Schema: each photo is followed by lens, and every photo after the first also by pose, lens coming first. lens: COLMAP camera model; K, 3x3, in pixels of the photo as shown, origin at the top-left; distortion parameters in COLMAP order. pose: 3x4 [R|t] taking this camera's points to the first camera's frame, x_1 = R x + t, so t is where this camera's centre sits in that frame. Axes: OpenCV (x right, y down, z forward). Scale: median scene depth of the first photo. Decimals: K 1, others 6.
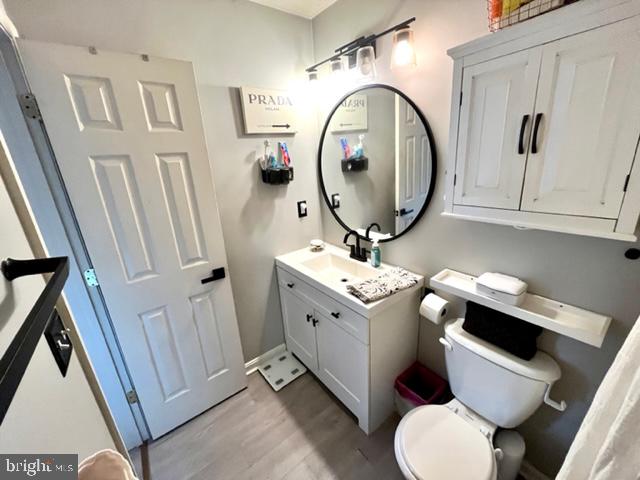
lens RADIAL K [[260.6, 0, 315.9], [0, 260.6, 237.8], [0, 0, 1]] dist [-0.001864, -0.000147]
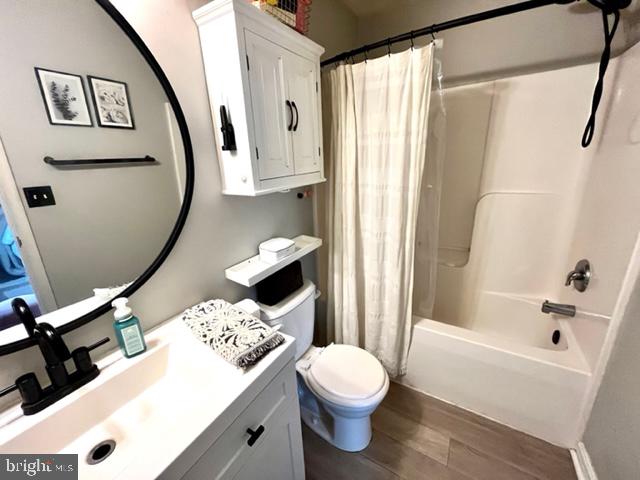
lens RADIAL K [[260.6, 0, 315.9], [0, 260.6, 237.8], [0, 0, 1]] dist [-0.001864, -0.000147]
pose [[-0.368731, -0.181466, 0.911651, -0.386633], [0.347182, 0.882895, 0.316165, -0.150289], [-0.862266, 0.433089, -0.262549, 1.025207]]
